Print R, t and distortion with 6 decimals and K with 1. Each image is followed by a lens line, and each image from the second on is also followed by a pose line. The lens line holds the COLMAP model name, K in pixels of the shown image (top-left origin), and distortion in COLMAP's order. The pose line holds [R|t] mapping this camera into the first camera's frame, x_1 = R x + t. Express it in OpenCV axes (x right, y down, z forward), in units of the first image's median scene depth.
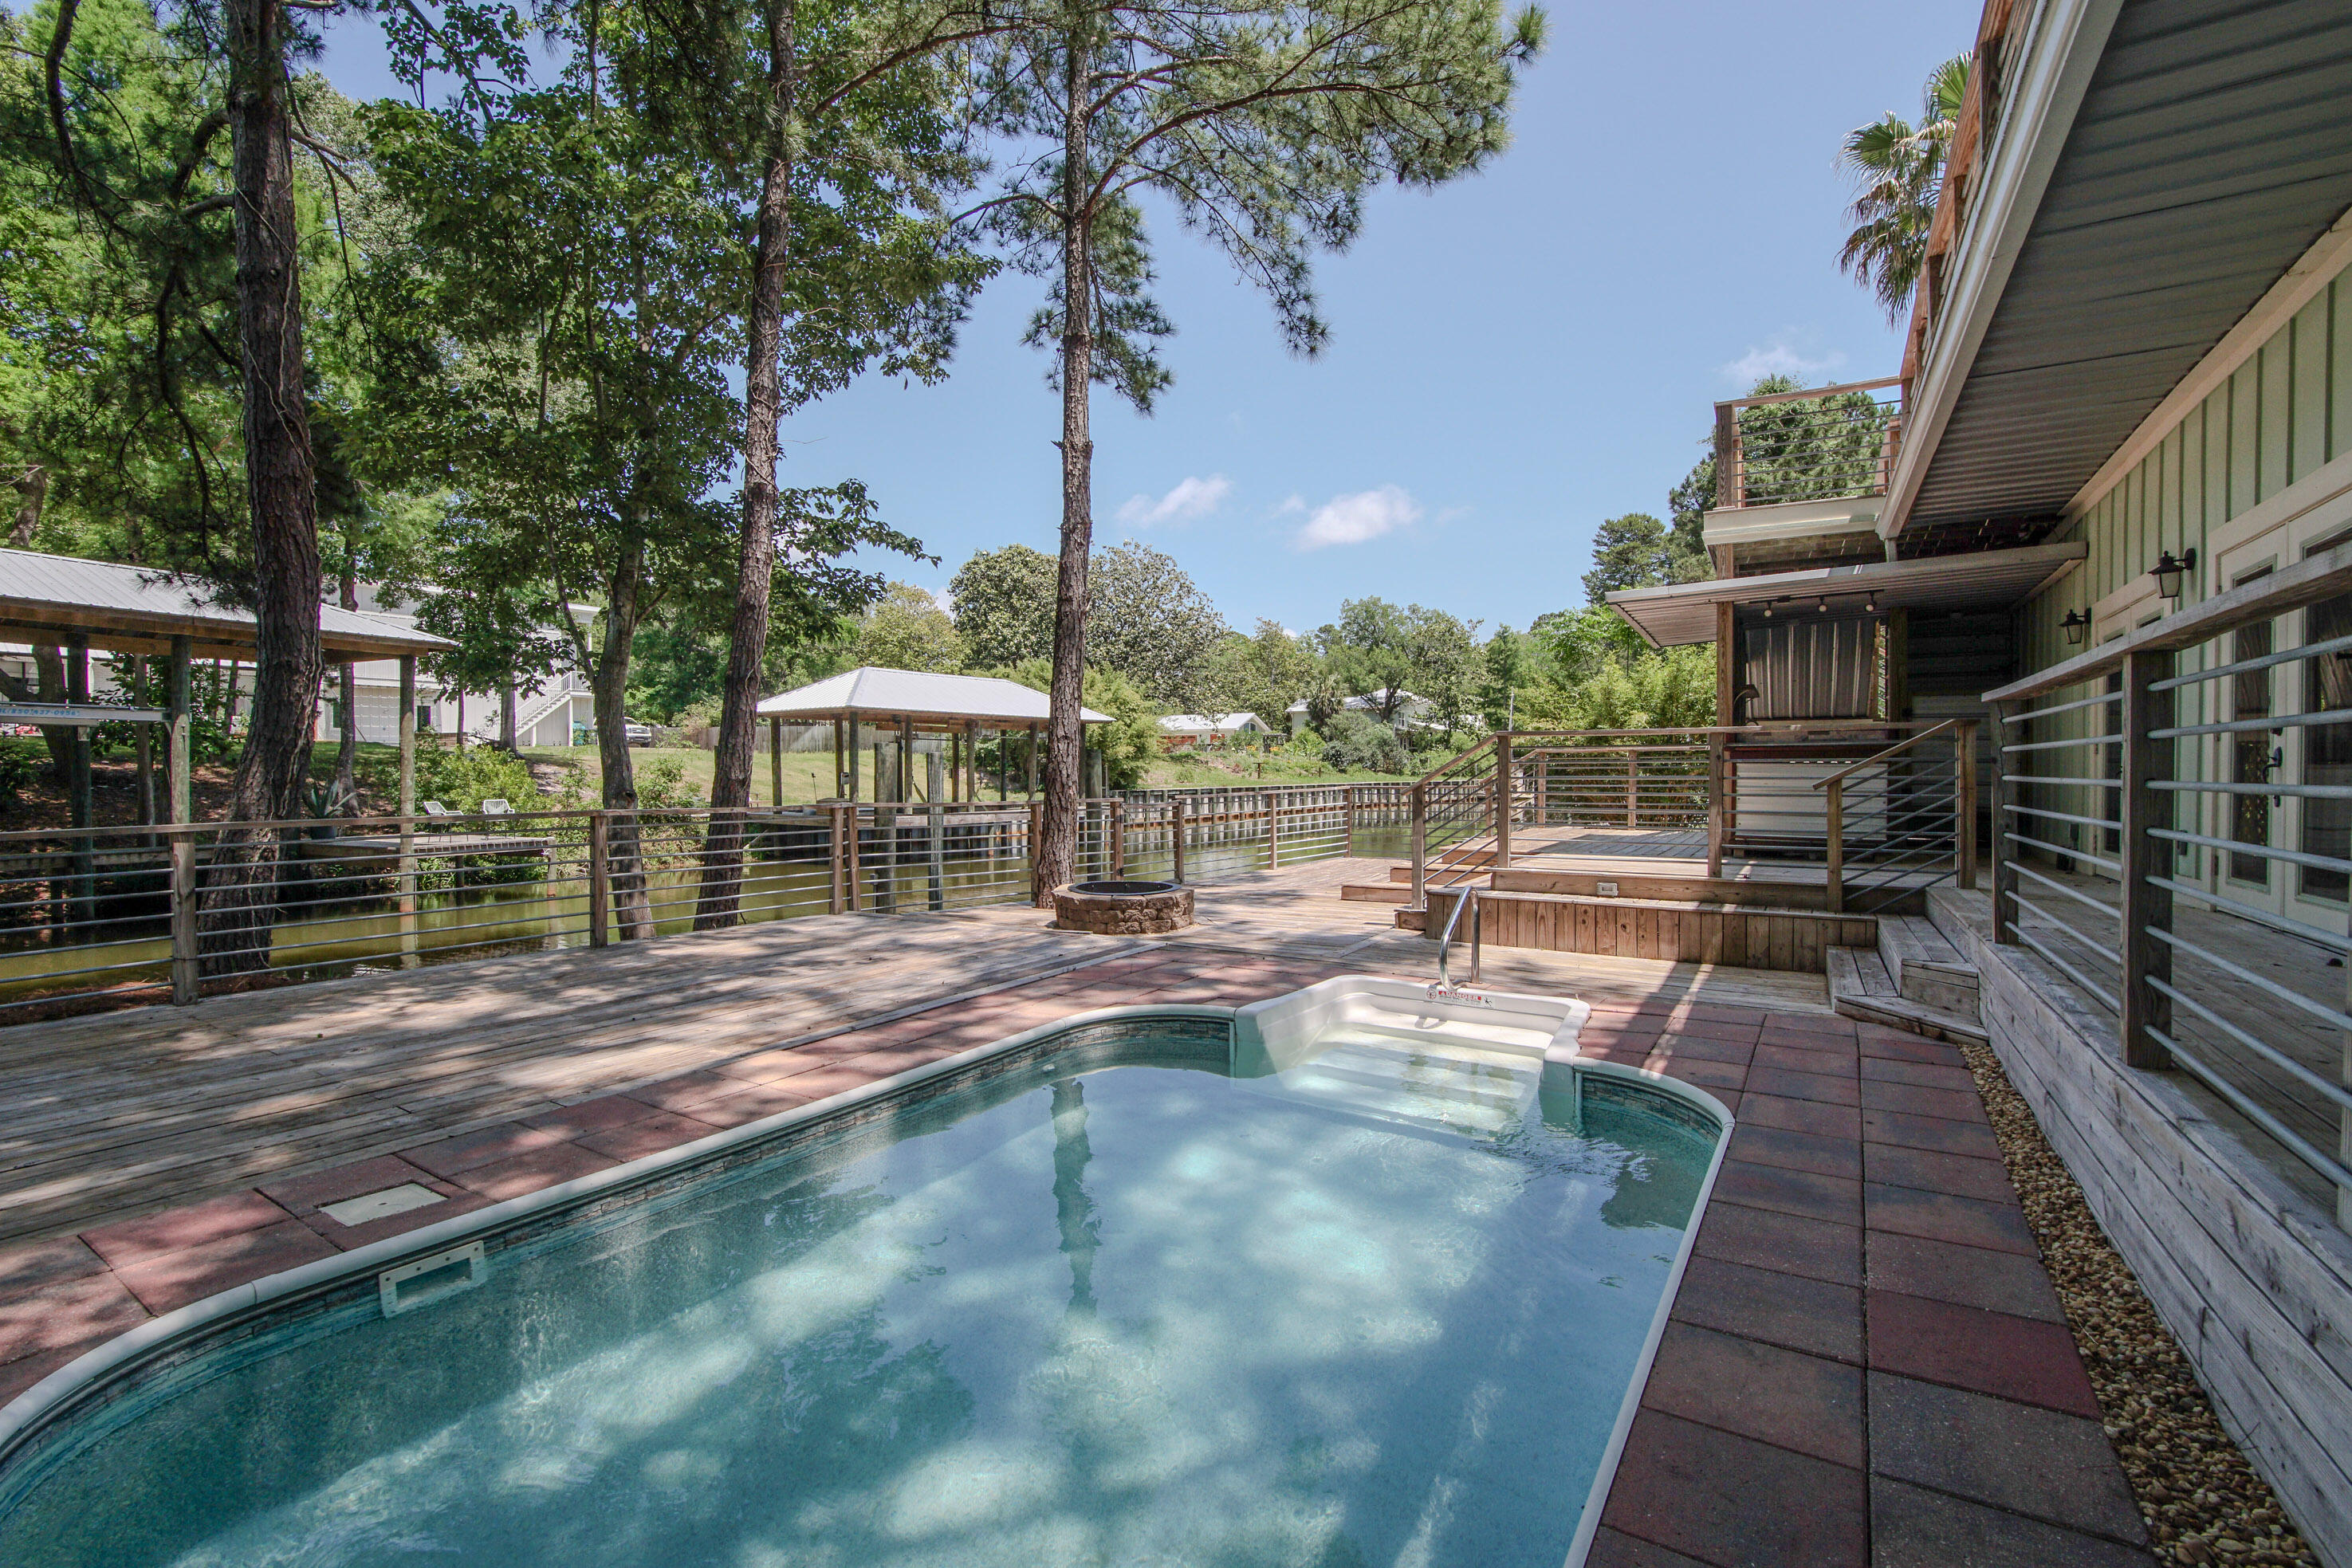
lens RADIAL K [[1079.2, 0, 1177.6], [0, 1079.2, 792.5], [0, 0, 1]] dist [-0.027882, 0.000114]
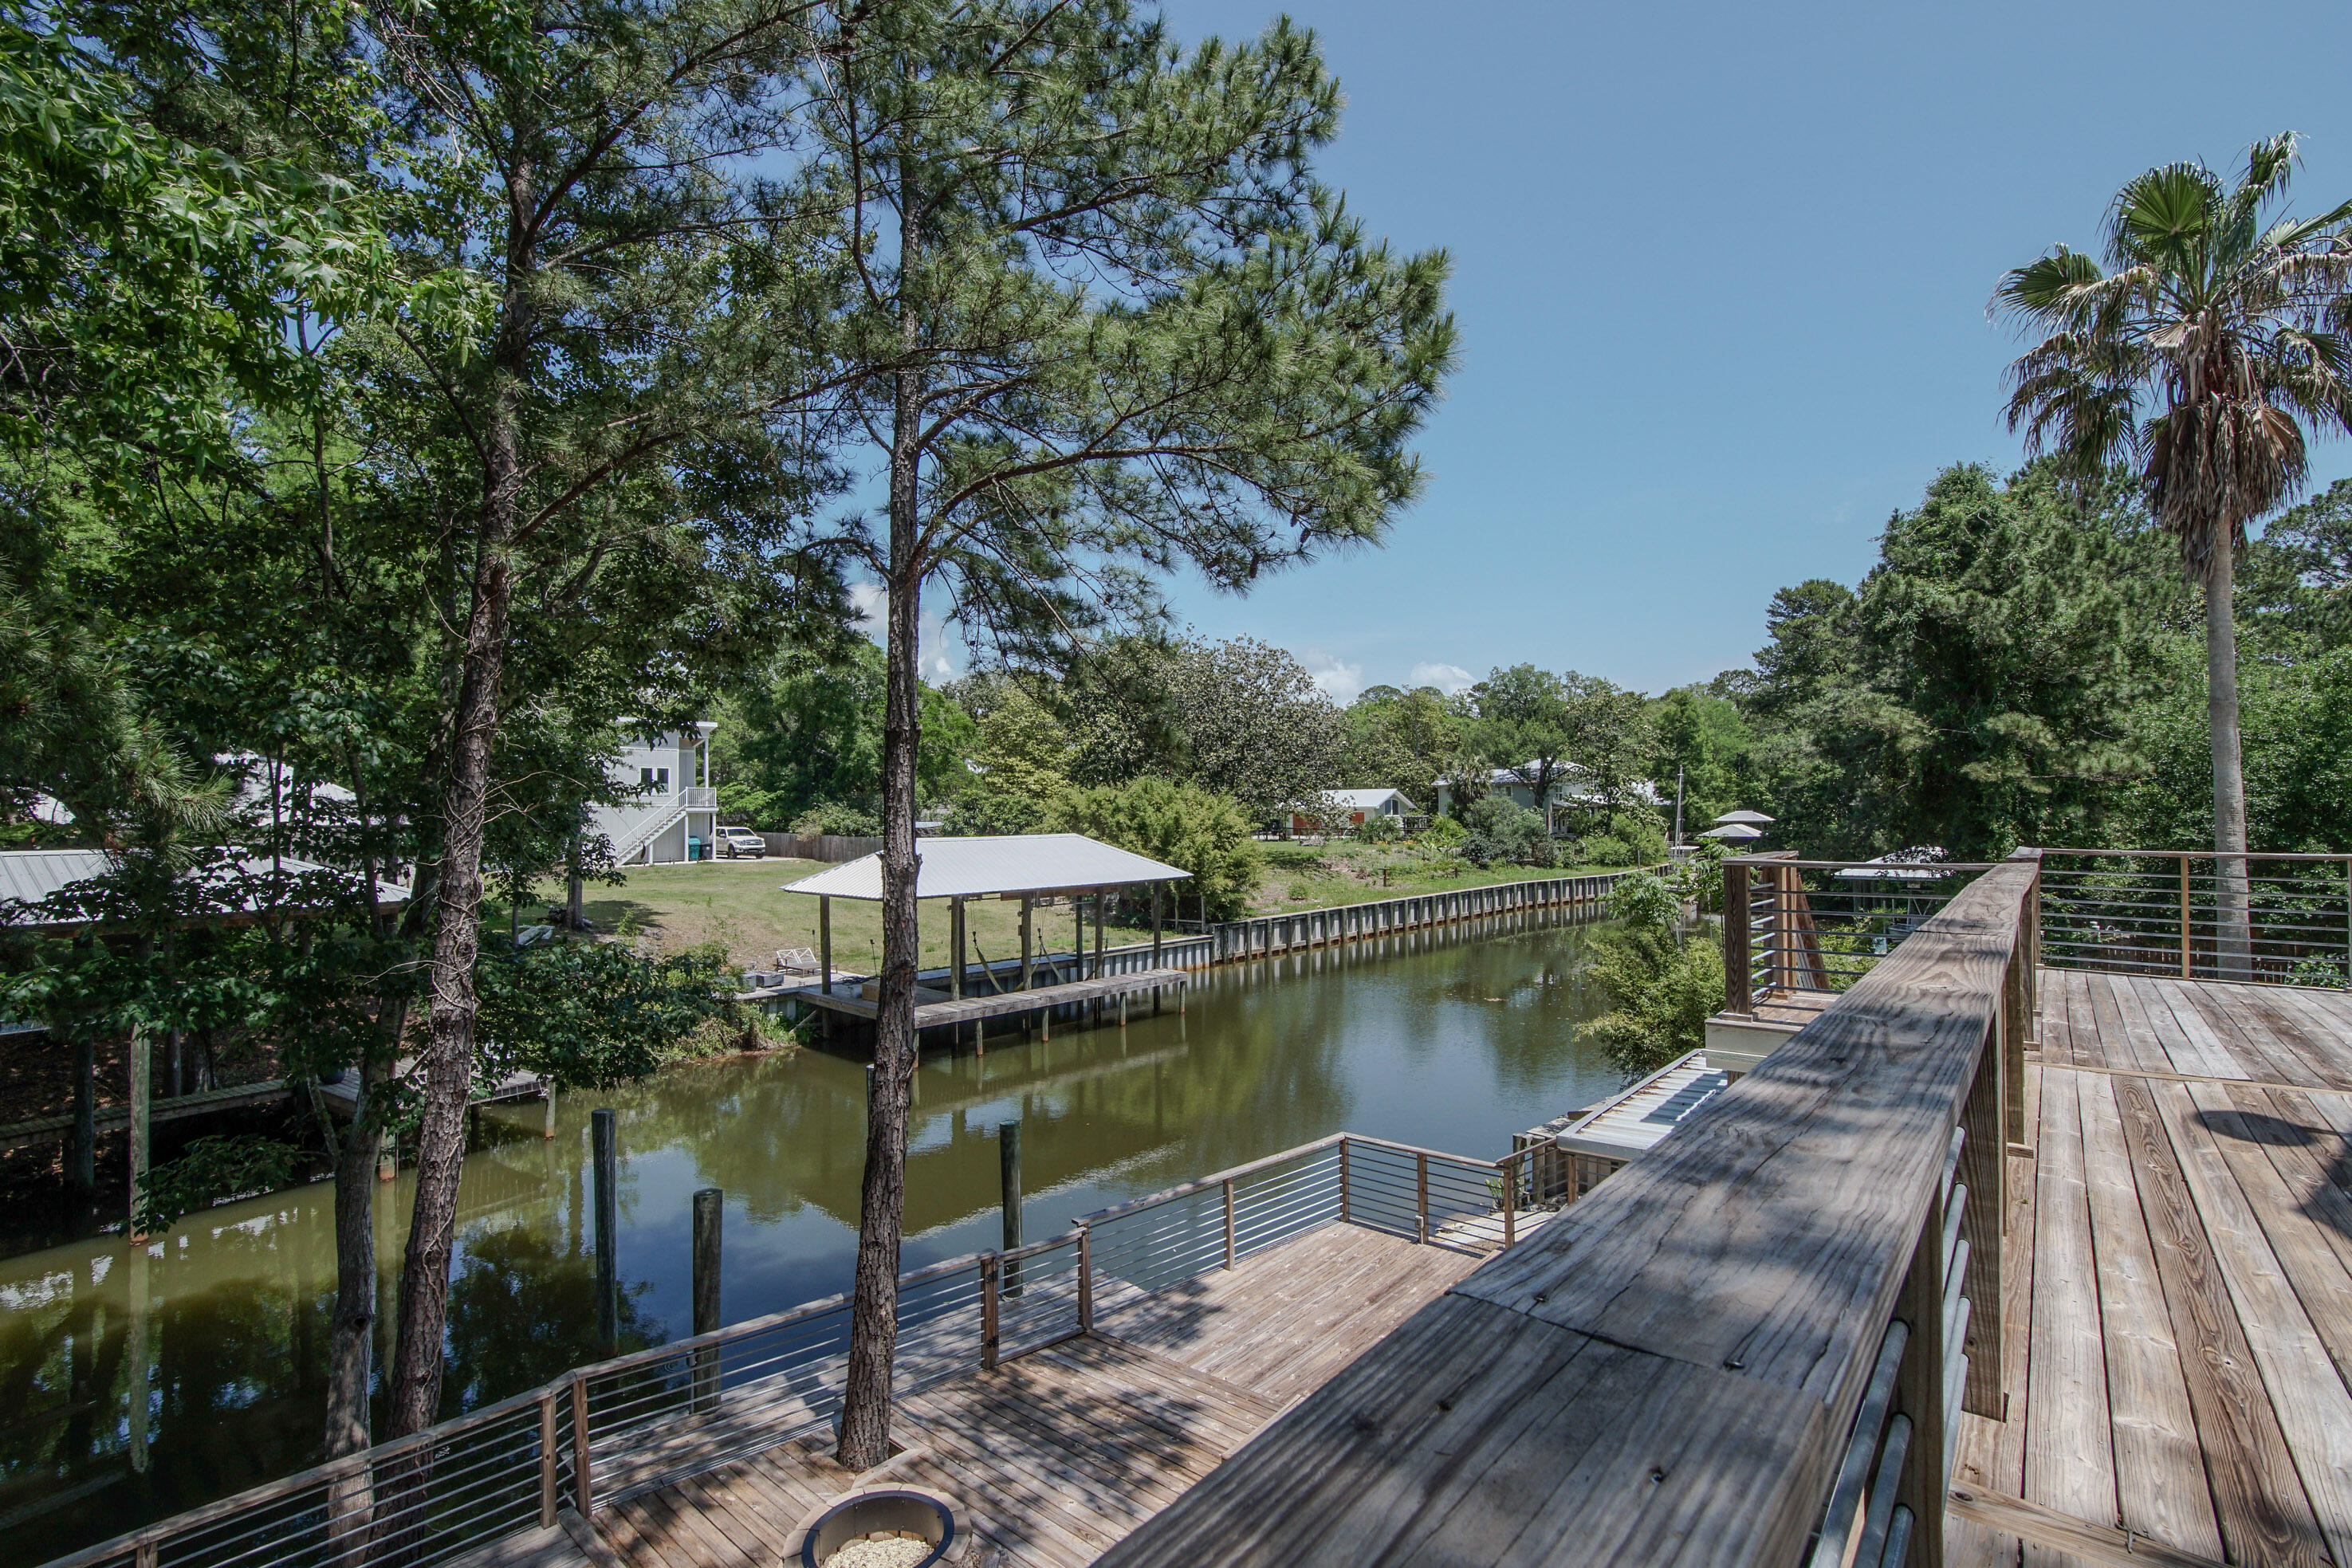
lens RADIAL K [[1101.4, 0, 1172.7], [0, 1101.4, 787.0], [0, 0, 1]] dist [-0.024211, 0.000410]
pose [[0.988127, -0.011092, -0.153240, 0.039881], [0.004909, 0.999161, -0.040672, -0.058551], [0.153562, 0.039436, 0.987352, 0.036358]]
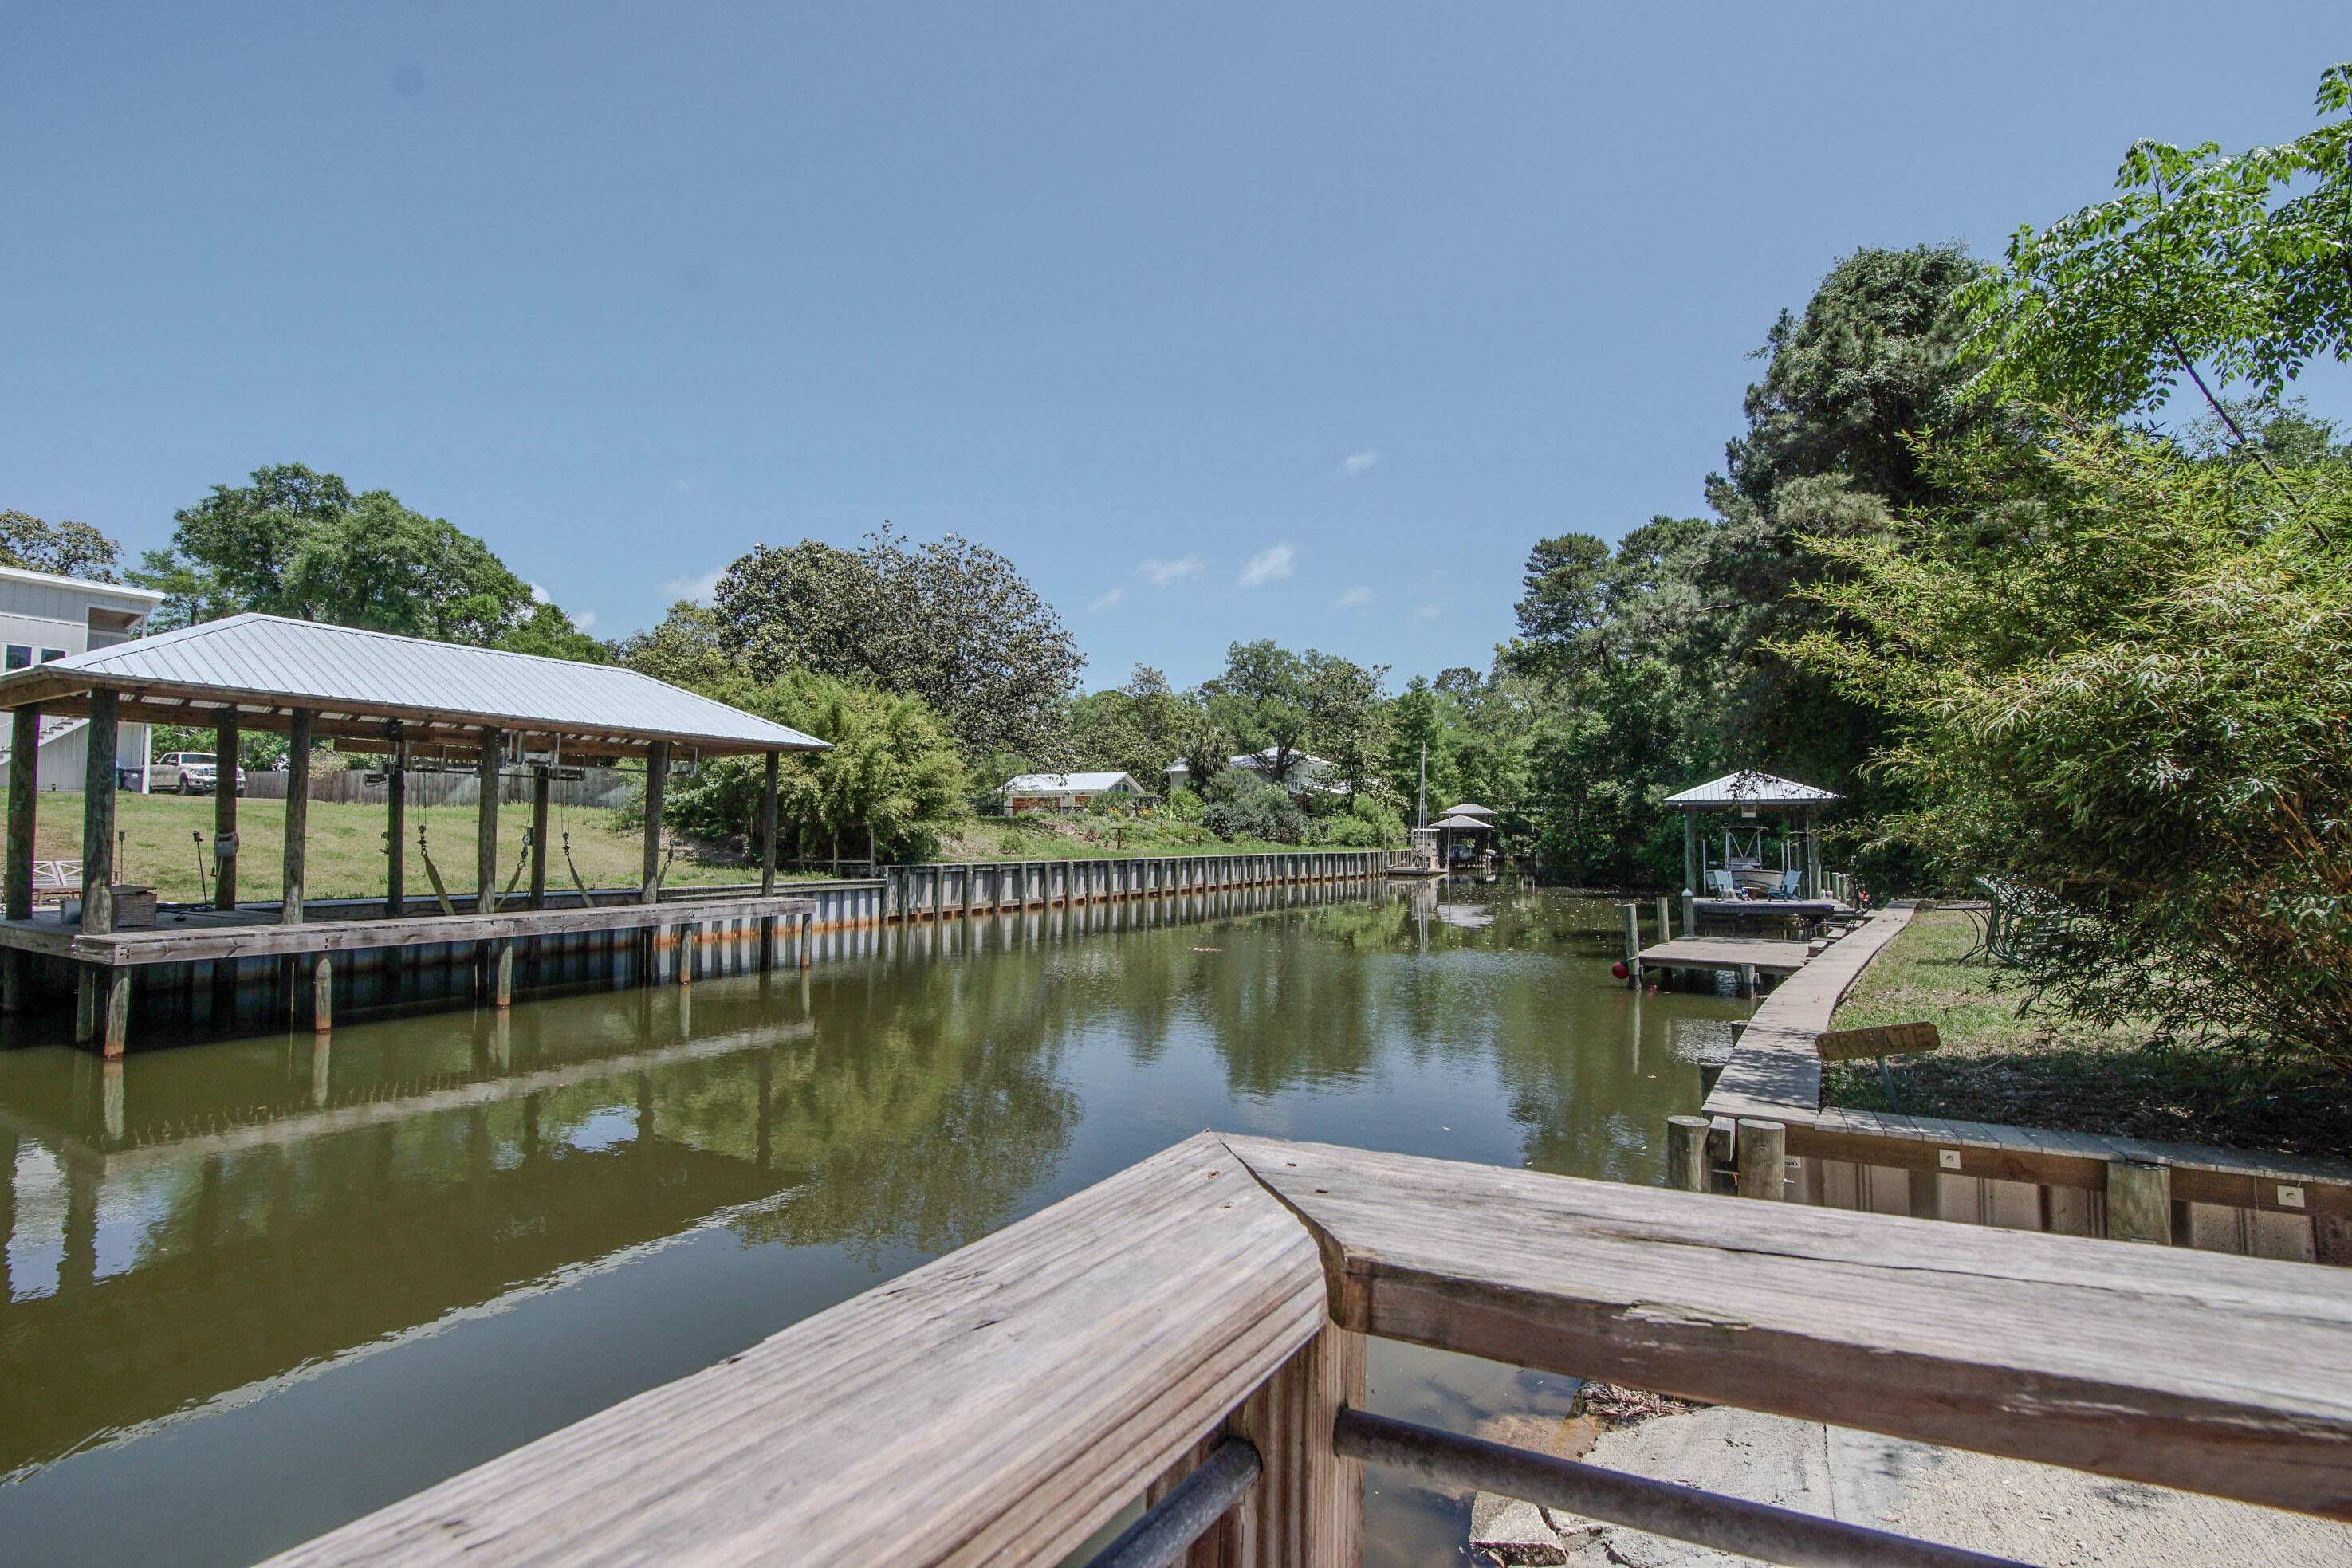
lens RADIAL K [[1063.8, 0, 1176.0], [0, 1063.8, 784.0], [0, 0, 1]] dist [-0.023820, 0.000786]
pose [[0.994840, 0.010635, 0.100901, 0.038016], [-0.003245, 0.997317, -0.073126, -0.003526], [-0.101408, 0.072422, 0.992205, 0.238057]]
